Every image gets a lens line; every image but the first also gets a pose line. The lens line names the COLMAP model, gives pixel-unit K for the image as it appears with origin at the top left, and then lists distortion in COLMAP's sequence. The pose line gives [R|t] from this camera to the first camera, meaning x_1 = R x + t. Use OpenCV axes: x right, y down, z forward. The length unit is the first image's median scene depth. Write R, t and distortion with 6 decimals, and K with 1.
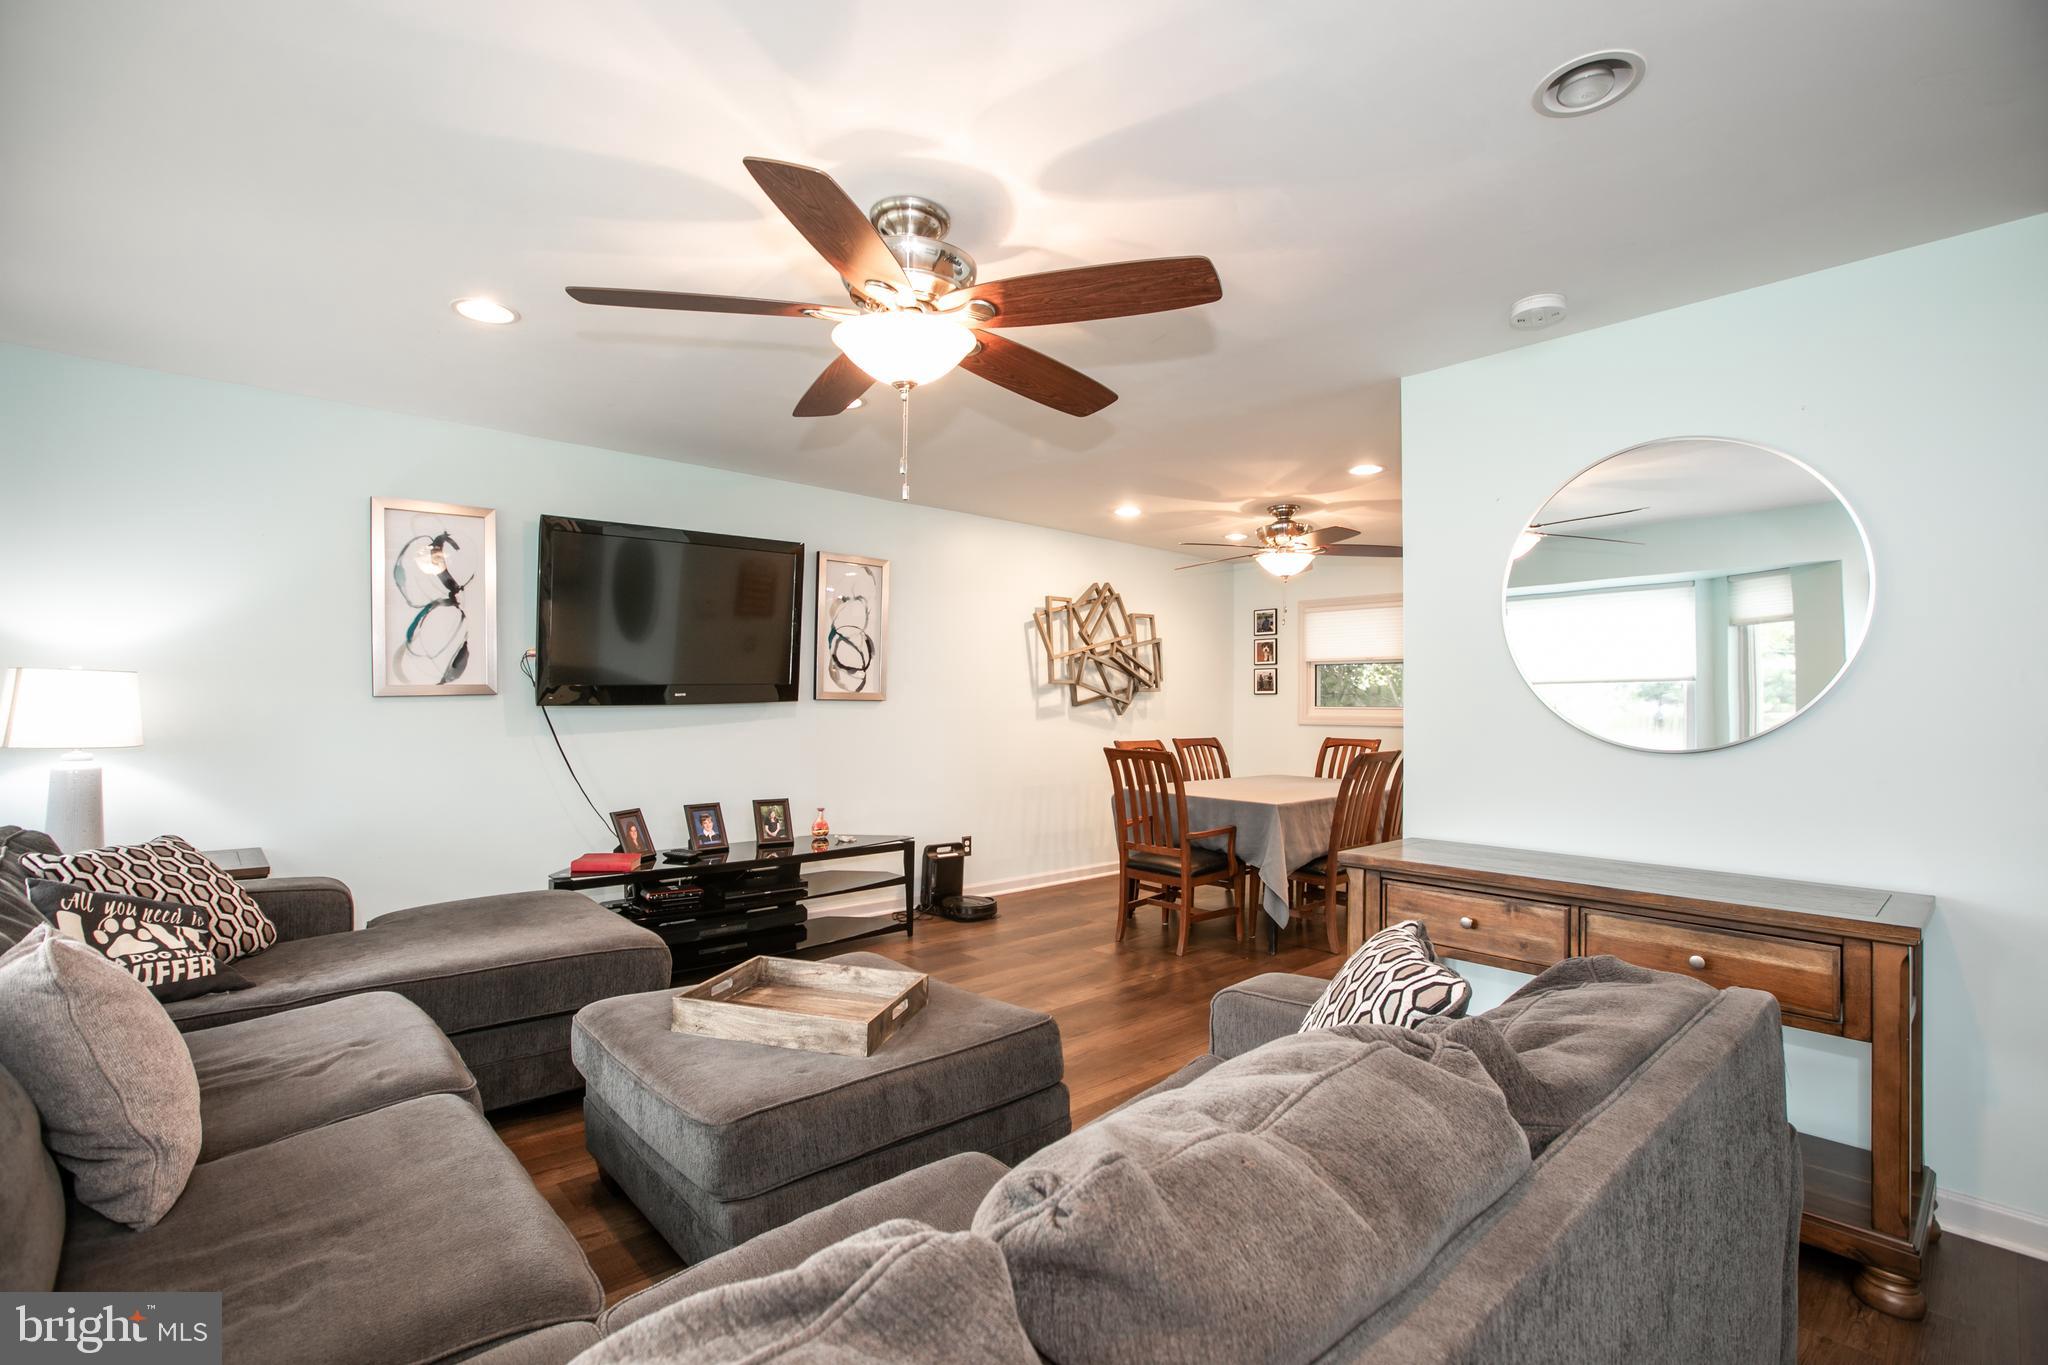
lens RADIAL K [[951.1, 0, 1050.1], [0, 951.1, 706.6], [0, 0, 1]] dist [-0.073143, 0.029850]
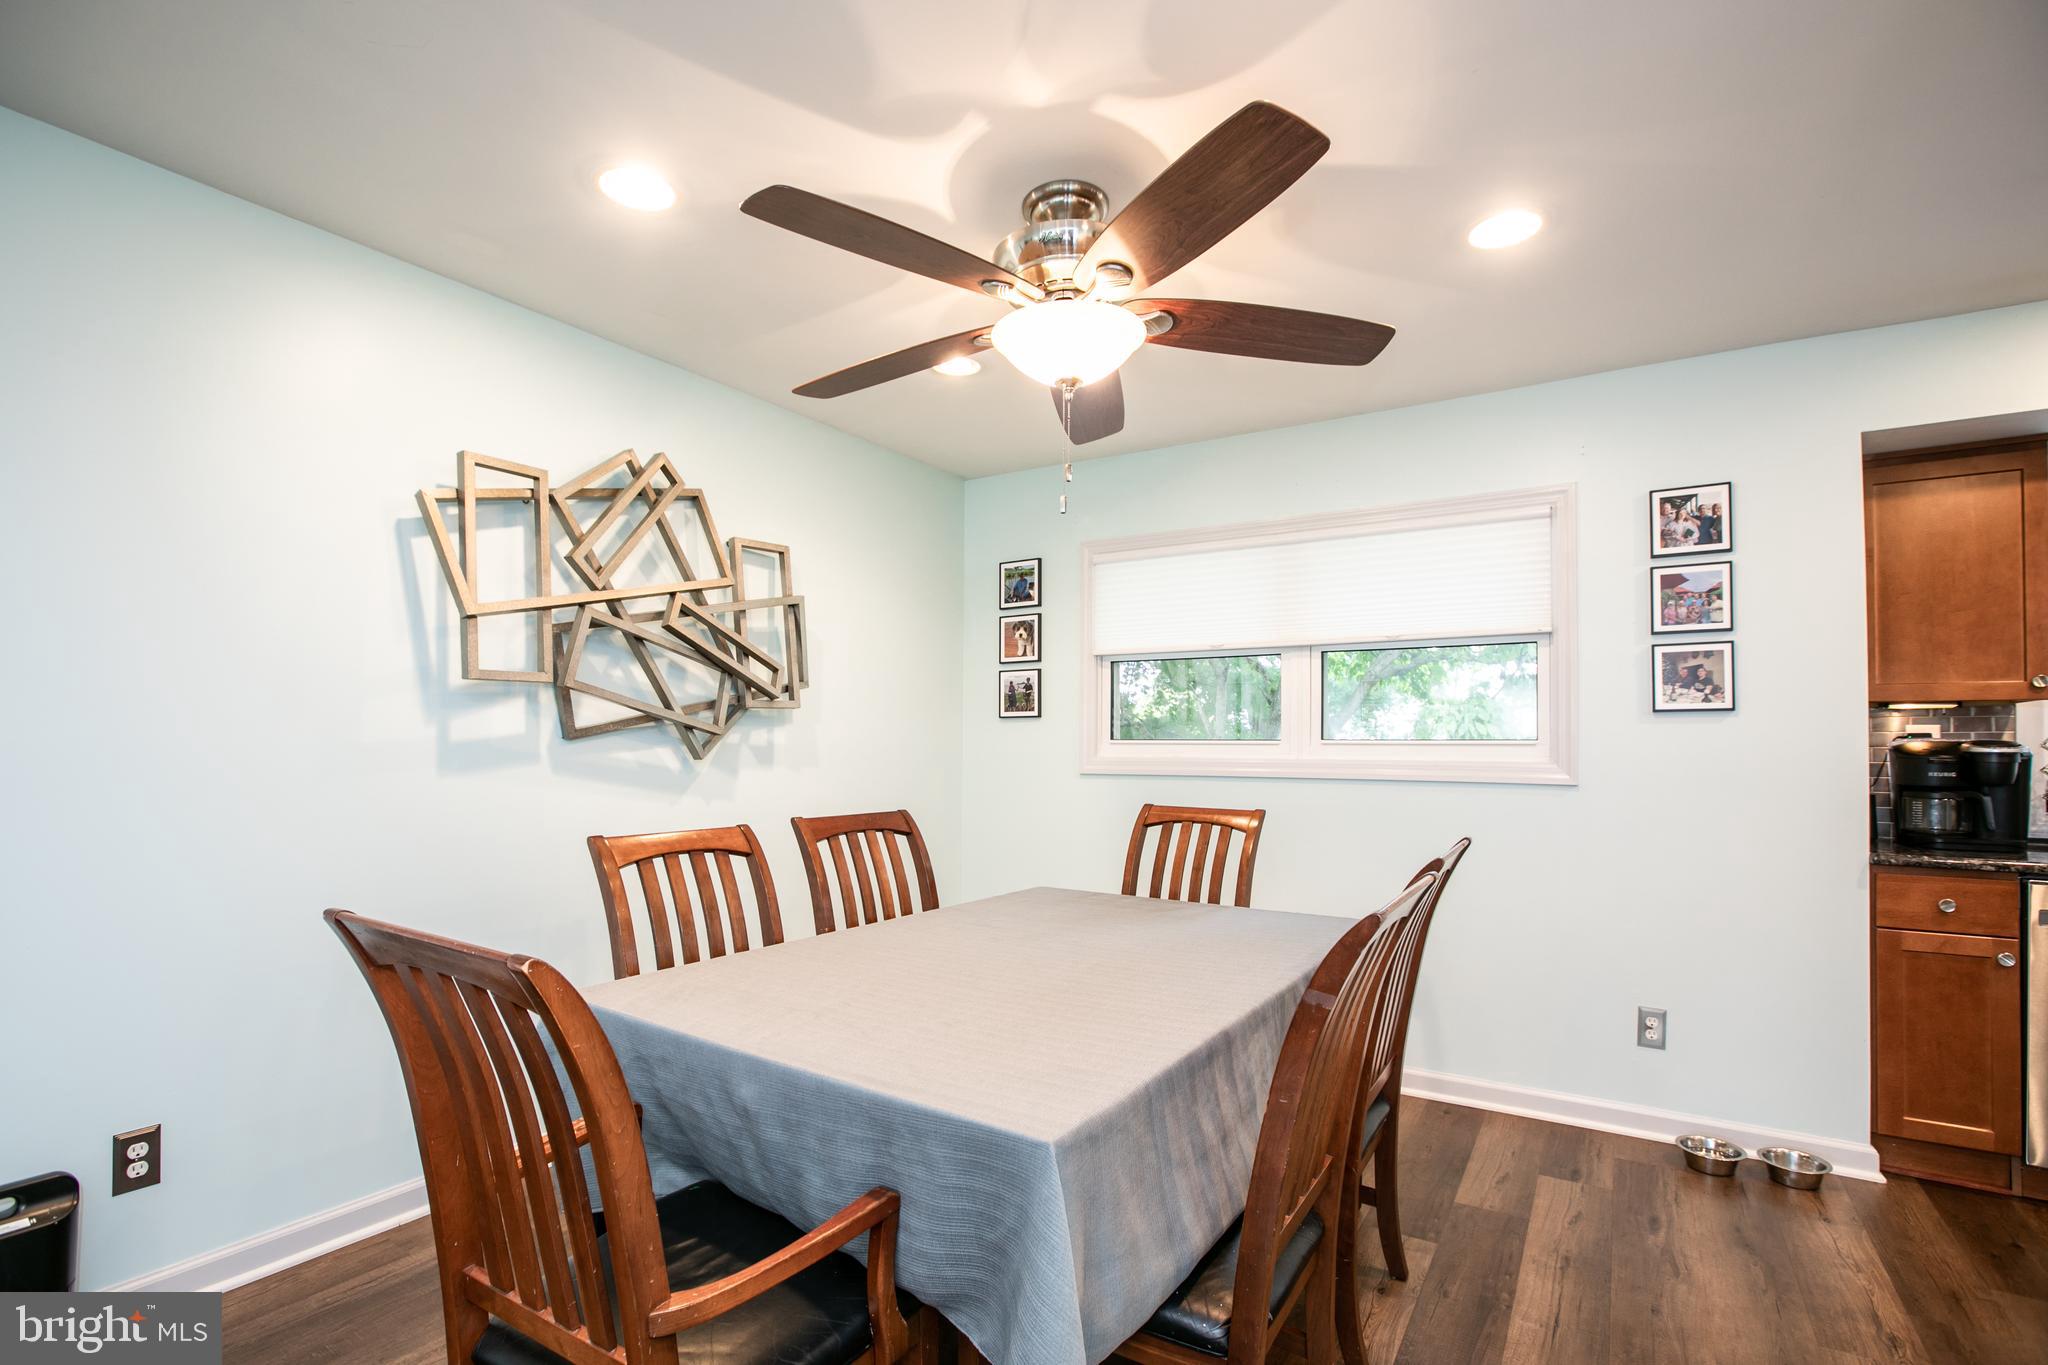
lens RADIAL K [[931.5, 0, 1029.2], [0, 931.5, 740.3], [0, 0, 1]] dist [-0.113910, 0.058294]
pose [[0.974386, -0.001923, 0.224874, 0.127457], [0.002692, 0.999992, -0.003111, 0.001529], [-0.224866, 0.003637, 0.974383, 0.542906]]
